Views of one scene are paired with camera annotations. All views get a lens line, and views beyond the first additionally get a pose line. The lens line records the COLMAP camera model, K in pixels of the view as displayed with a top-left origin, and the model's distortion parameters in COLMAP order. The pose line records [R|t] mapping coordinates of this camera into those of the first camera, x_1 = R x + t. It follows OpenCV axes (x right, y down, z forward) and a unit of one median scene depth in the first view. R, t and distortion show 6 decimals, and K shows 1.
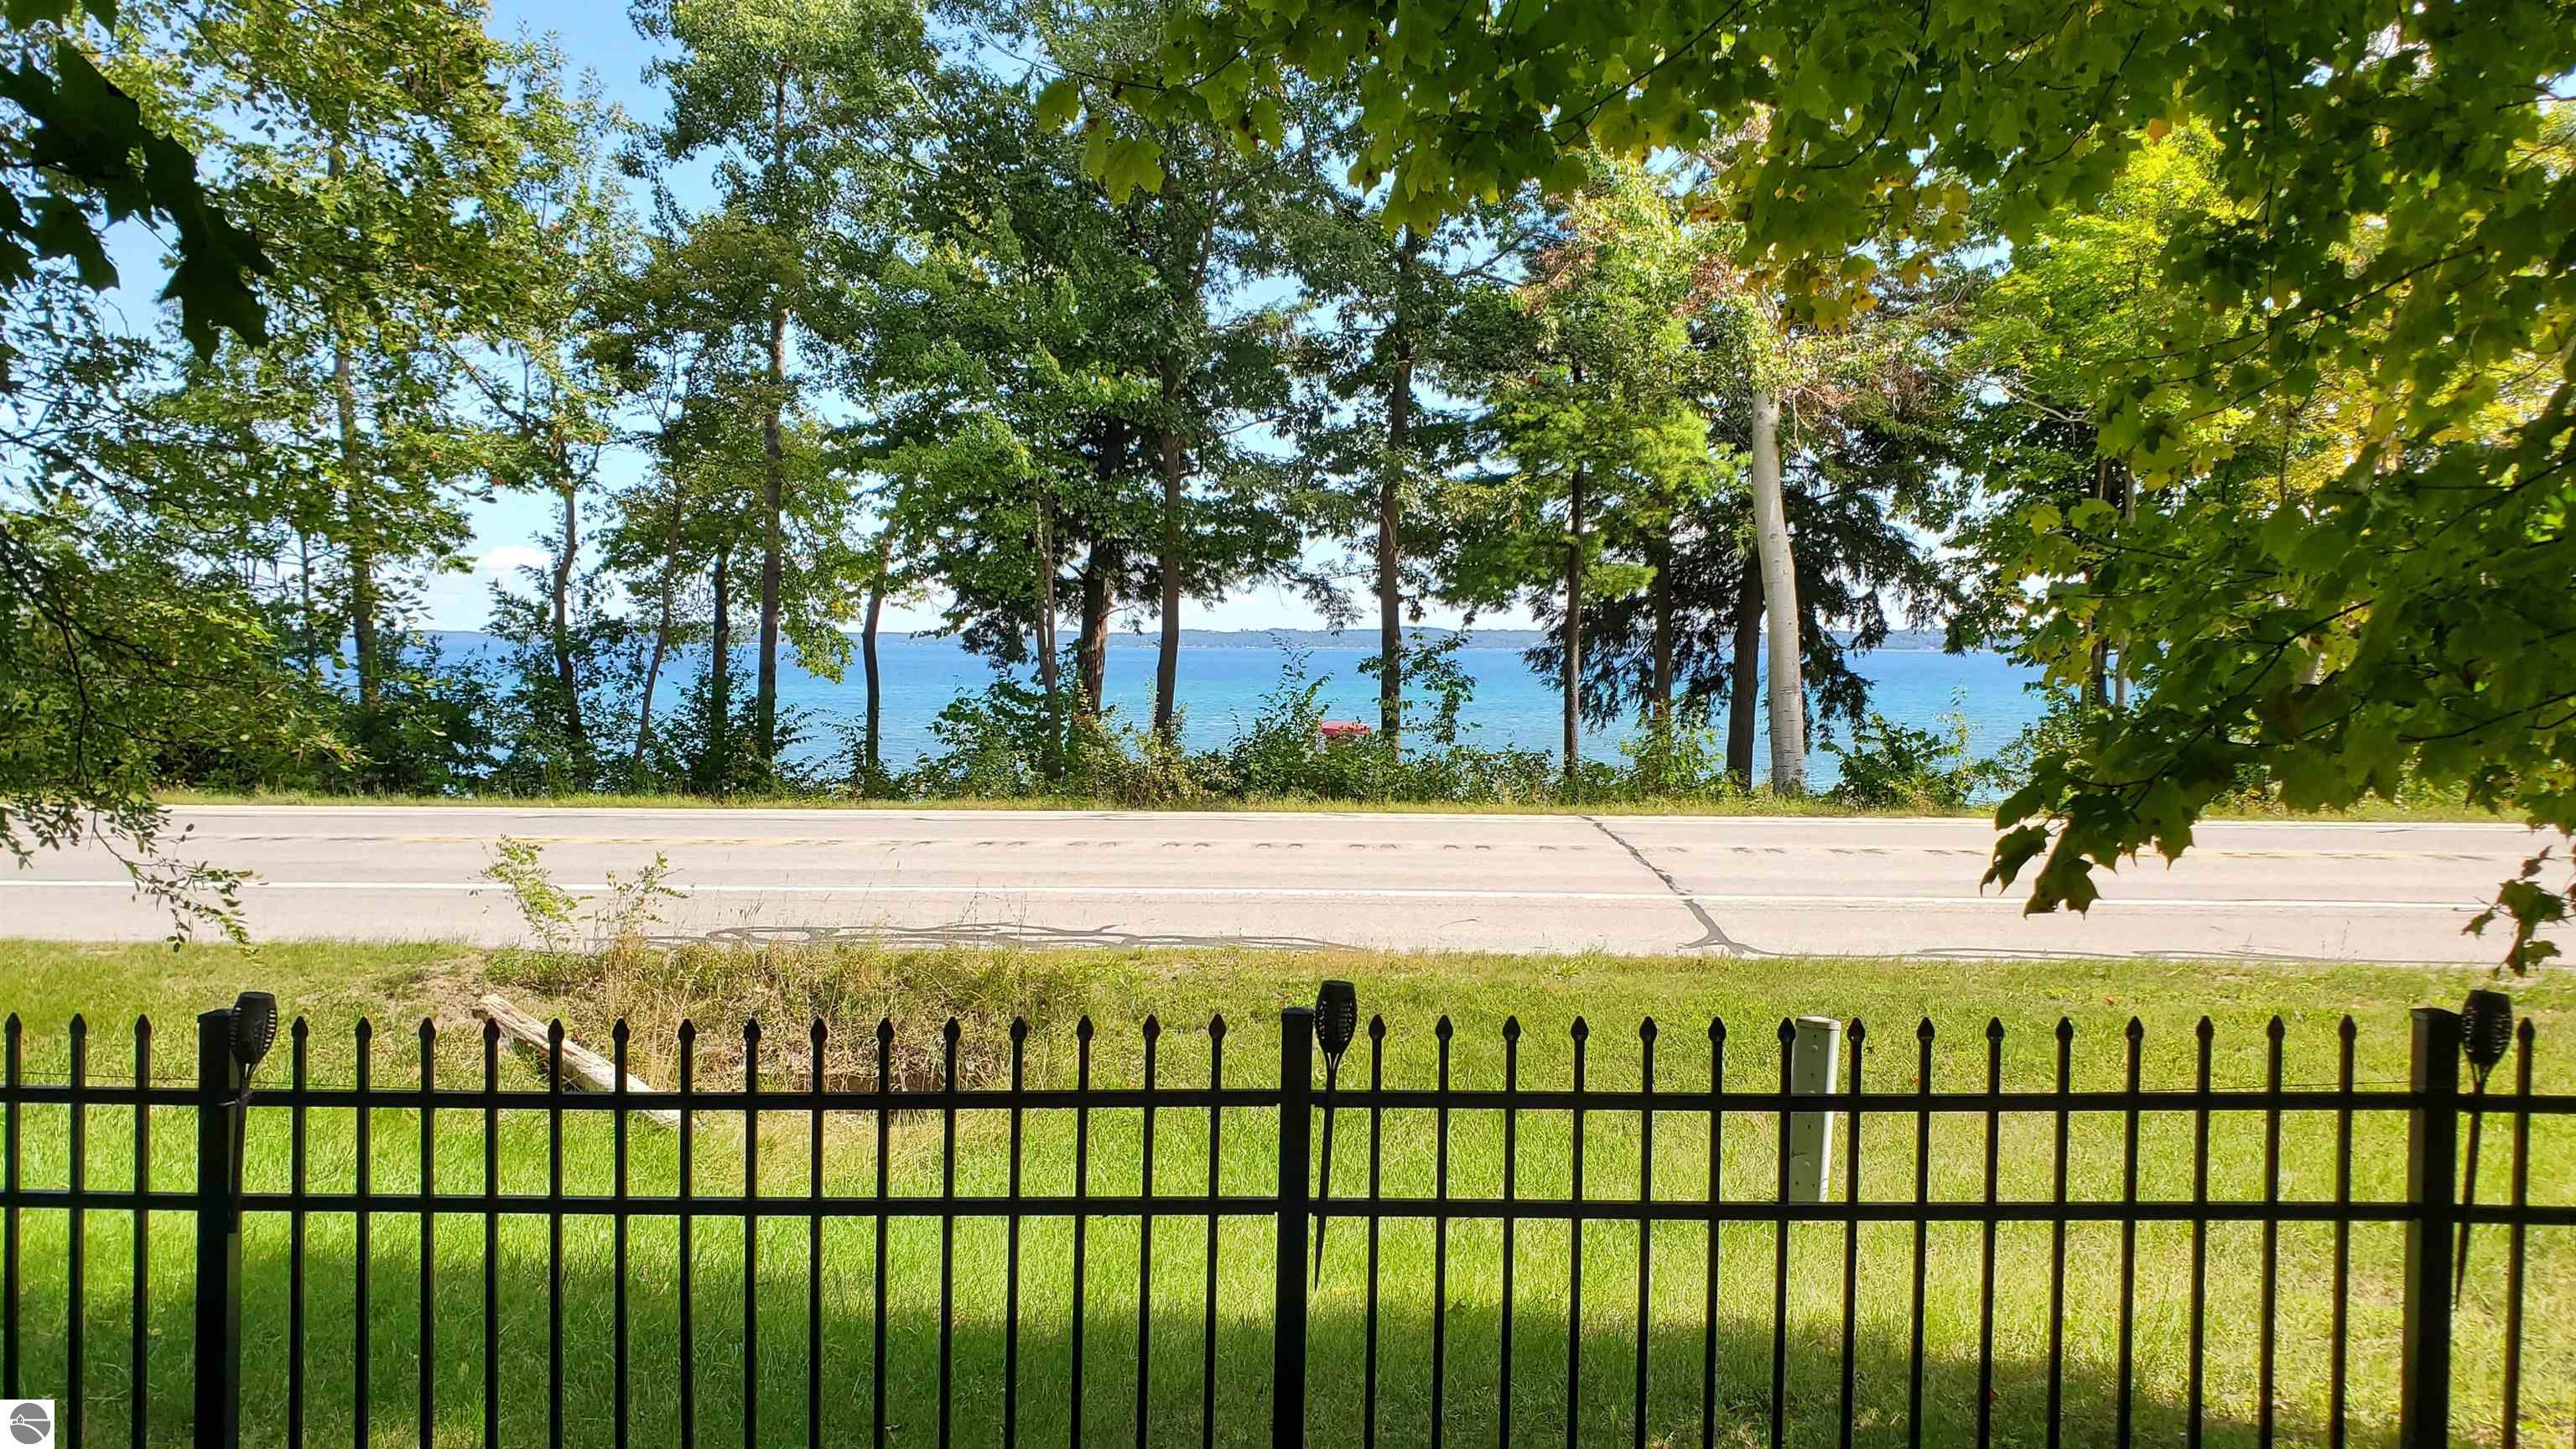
lens RADIAL K [[2041.7, 0, 1258.7], [0, 2041.7, 752.1], [0, 0, 1]] dist [0.053276, -0.017206]
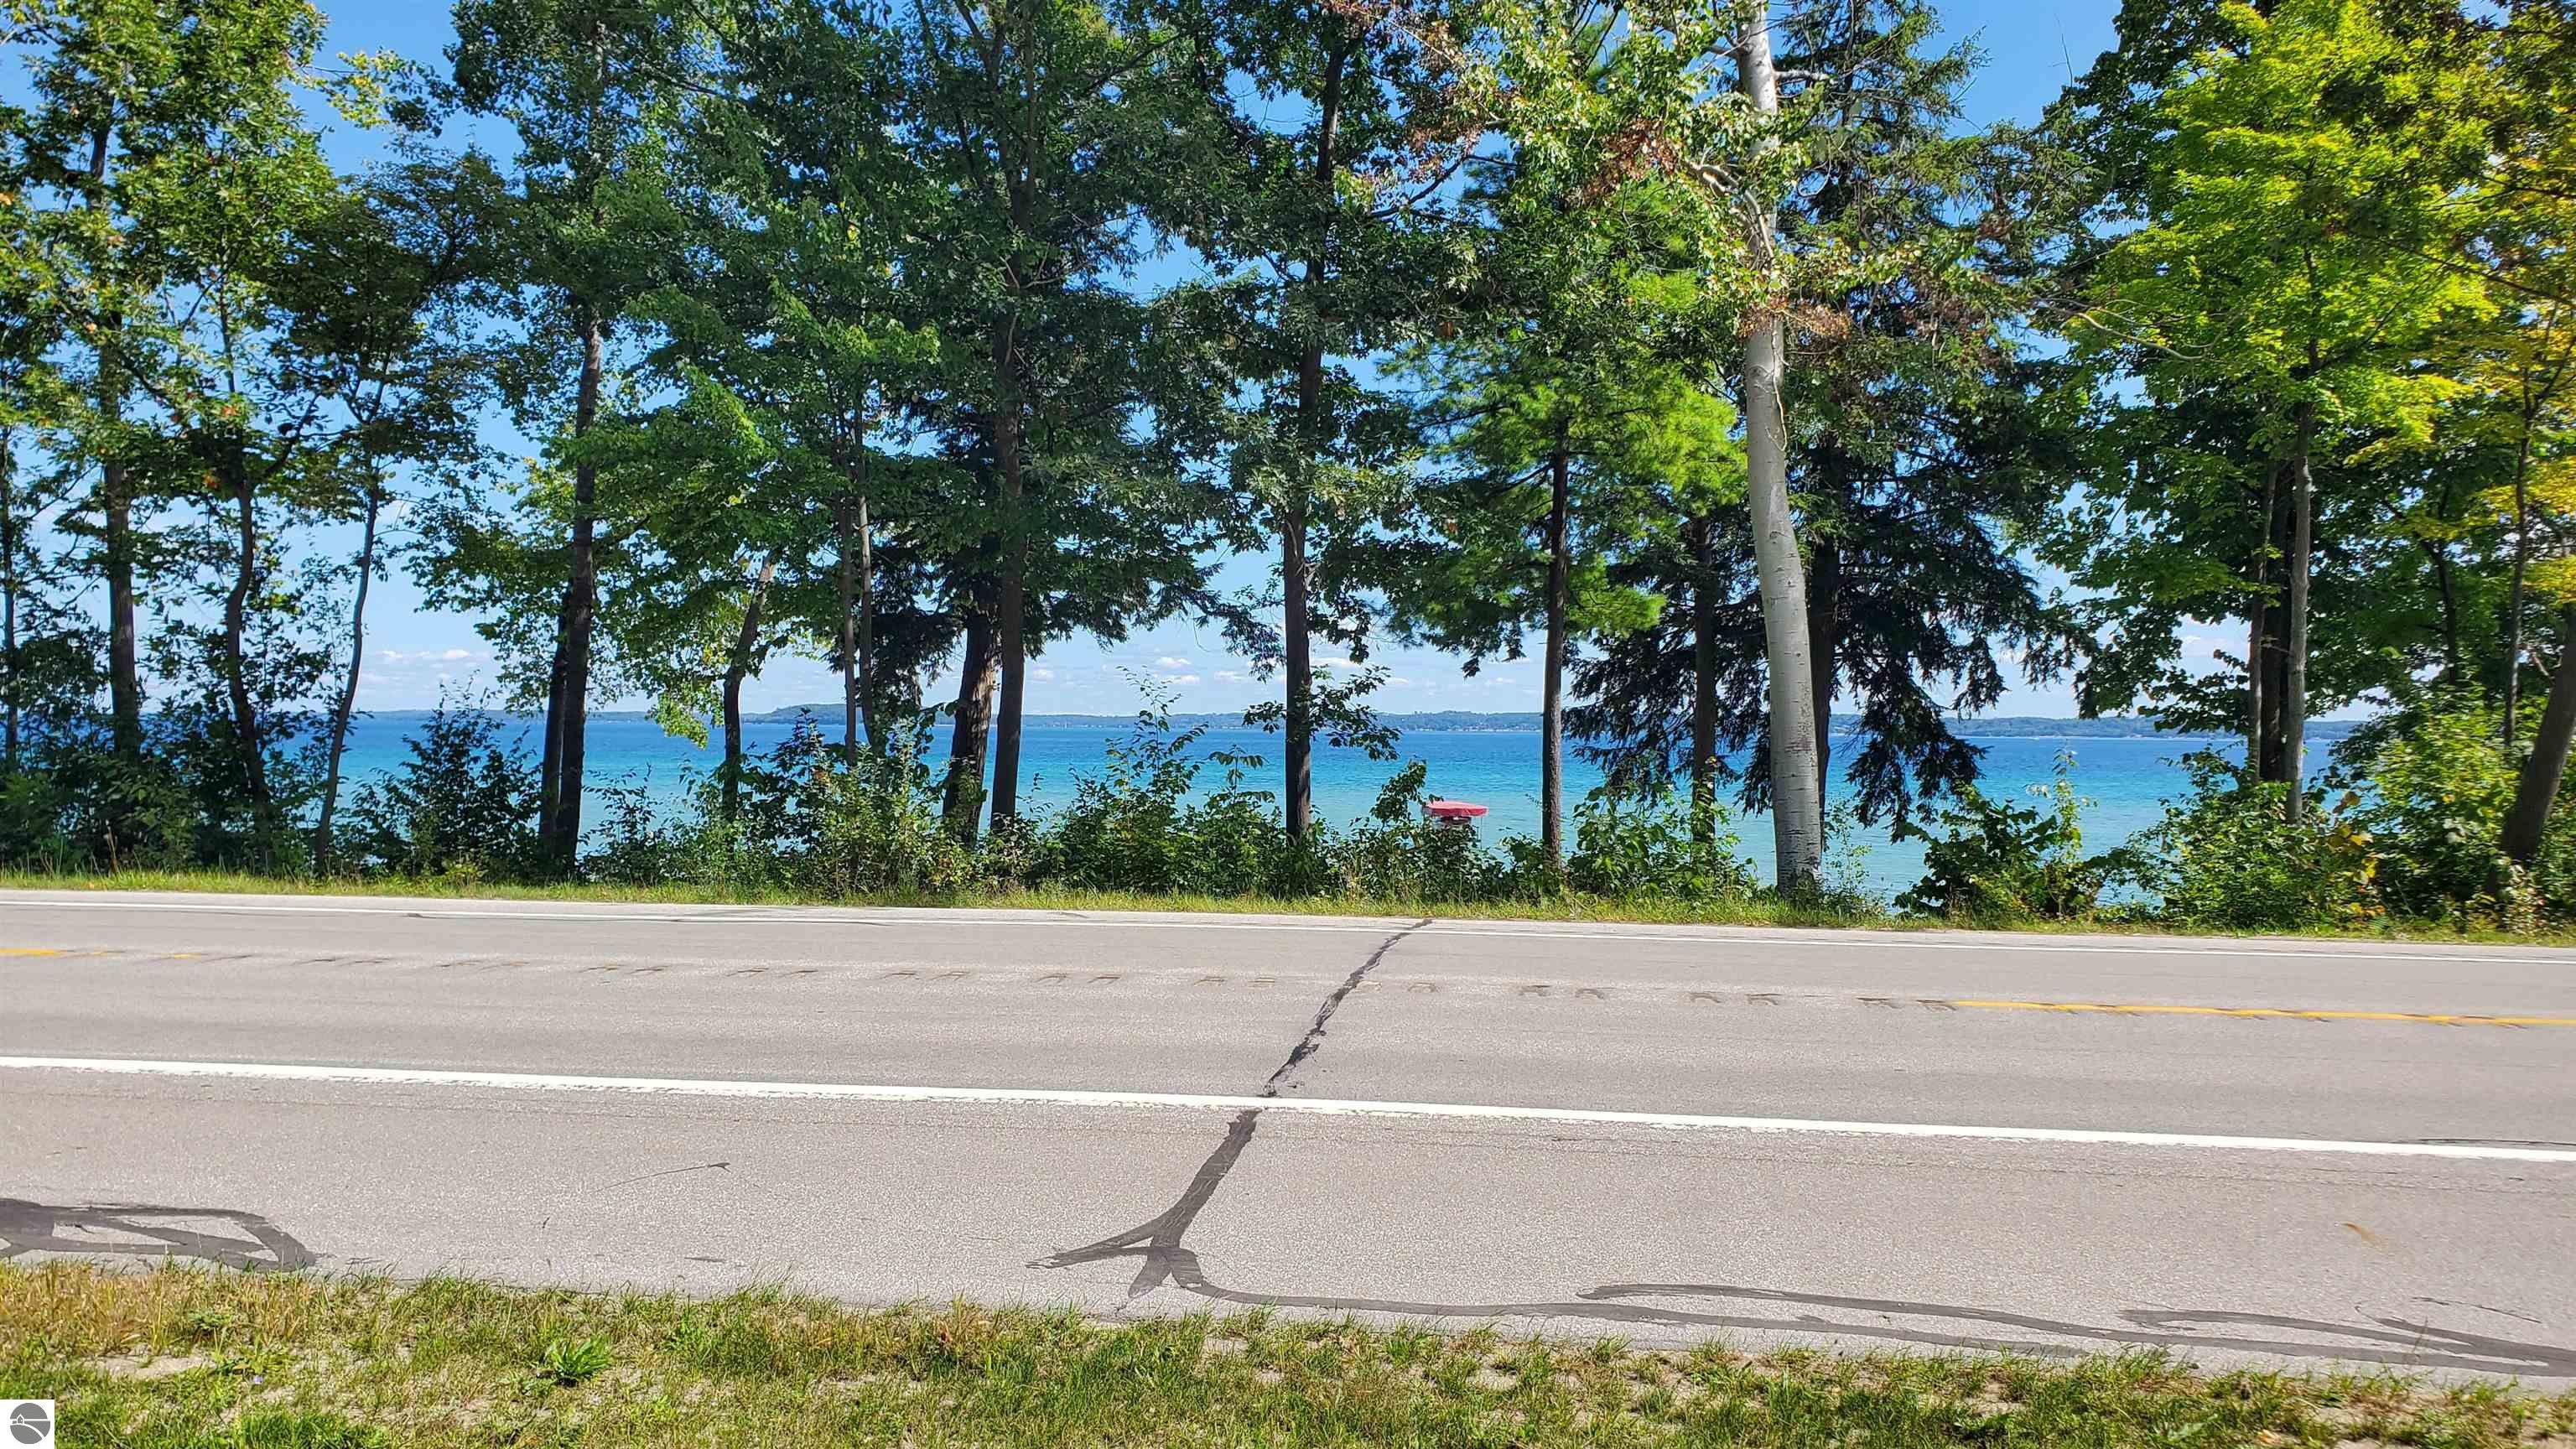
lens RADIAL K [[2041.7, 0, 1292.4], [0, 2041.7, 712.5], [0, 0, 1]] dist [0.053276, -0.017206]
pose [[0.996776, 0.003704, -0.080146, 0.124359], [-0.008652, 0.998071, -0.061482, 0.003357], [0.079764, 0.061977, 0.994885, 0.233781]]
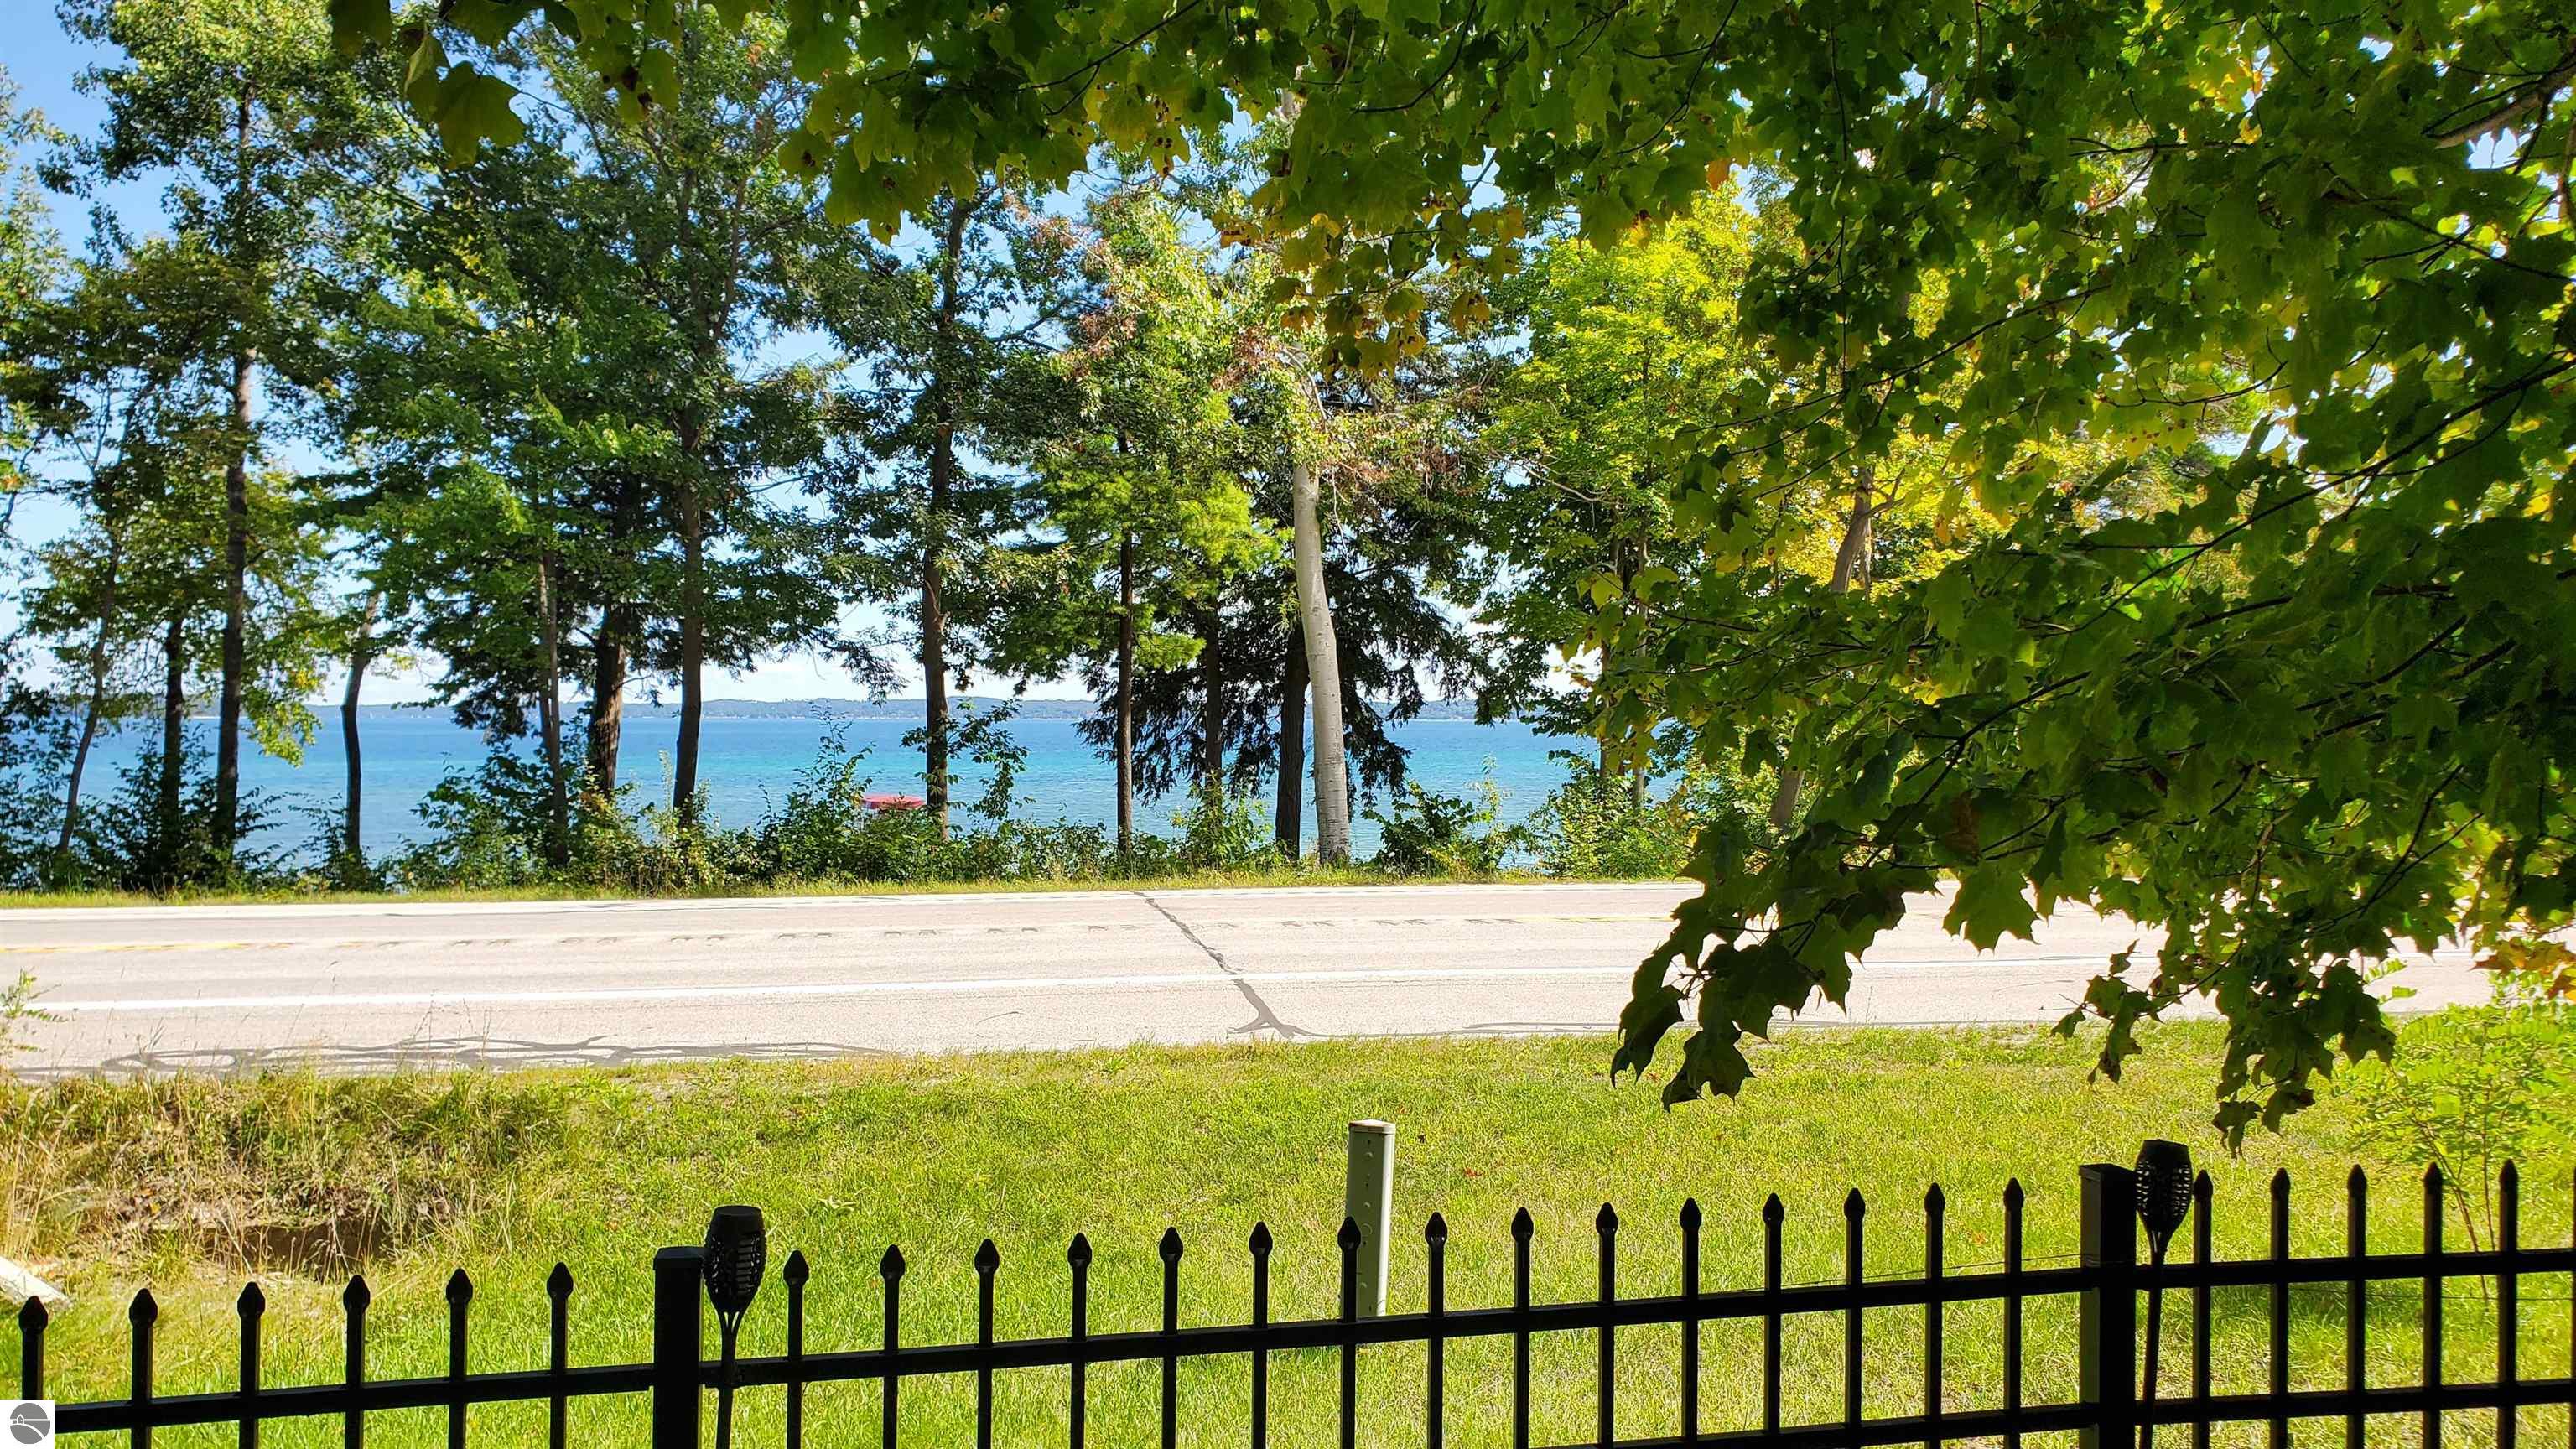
lens RADIAL K [[2041.7, 0, 1316.7], [0, 2041.7, 716.8], [0, 0, 1]] dist [0.053276, -0.017206]
pose [[0.970024, -0.003351, 0.242987, 0.004617], [0.015925, 0.998632, -0.049802, -0.001483], [-0.242488, 0.052178, 0.968750, 0.019118]]
